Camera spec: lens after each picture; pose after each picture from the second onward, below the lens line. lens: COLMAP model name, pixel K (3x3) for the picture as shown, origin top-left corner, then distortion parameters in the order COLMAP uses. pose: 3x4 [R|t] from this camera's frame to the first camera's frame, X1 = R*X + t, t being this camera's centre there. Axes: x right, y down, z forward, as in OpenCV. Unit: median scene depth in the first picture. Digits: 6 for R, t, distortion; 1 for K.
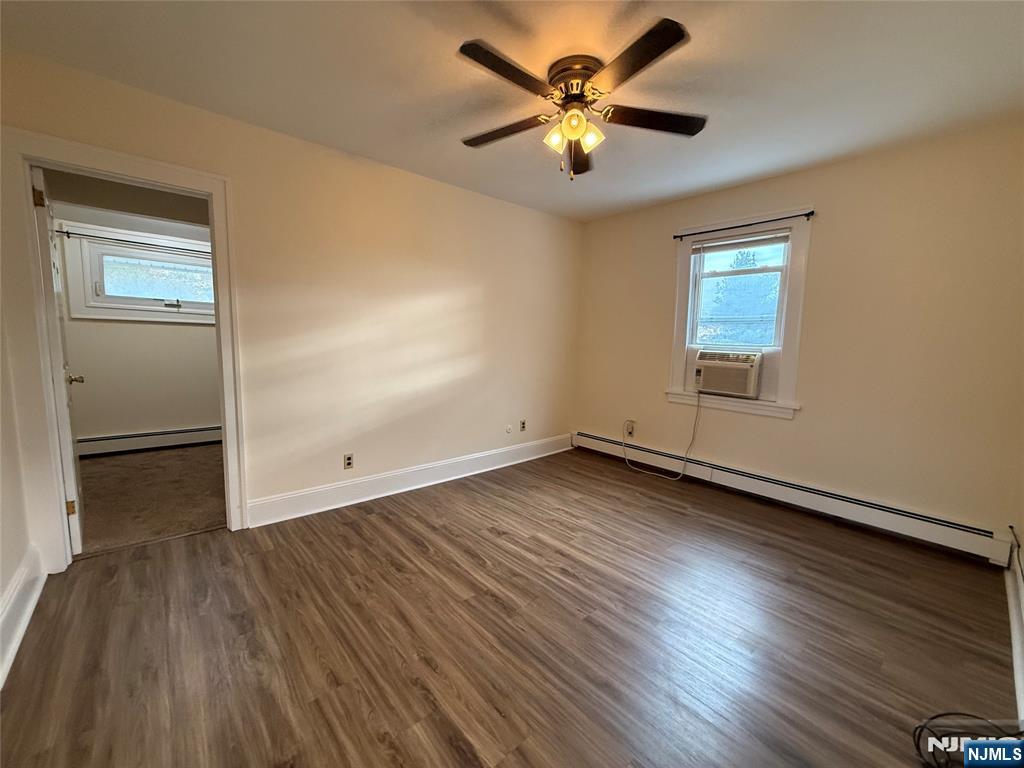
lens RADIAL K [[406.7, 0, 510.0], [0, 406.7, 381.2], [0, 0, 1]] dist [-0.001159, 0.000406]
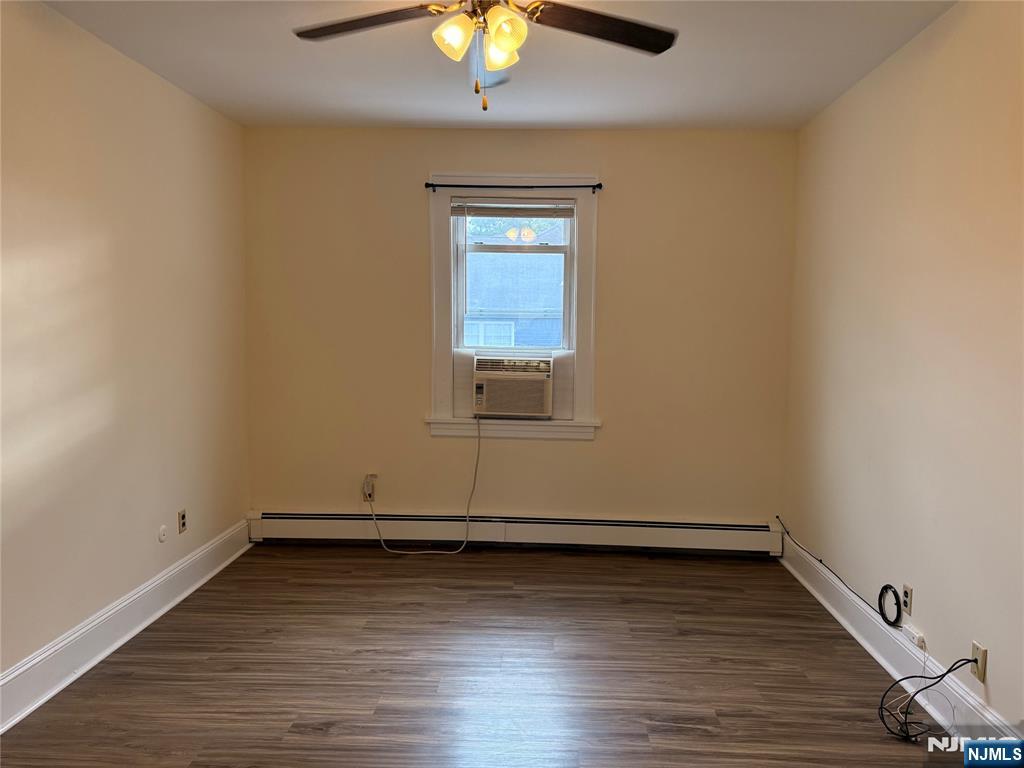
lens RADIAL K [[735.4, 0, 507.8], [0, 735.4, 373.1], [0, 0, 1]] dist [0.047541, -0.032922]
pose [[0.691913, -0.064936, 0.719054, -0.419190], [0.079974, 0.996711, 0.013055, -0.064134], [-0.717537, 0.048473, 0.694831, 0.104421]]
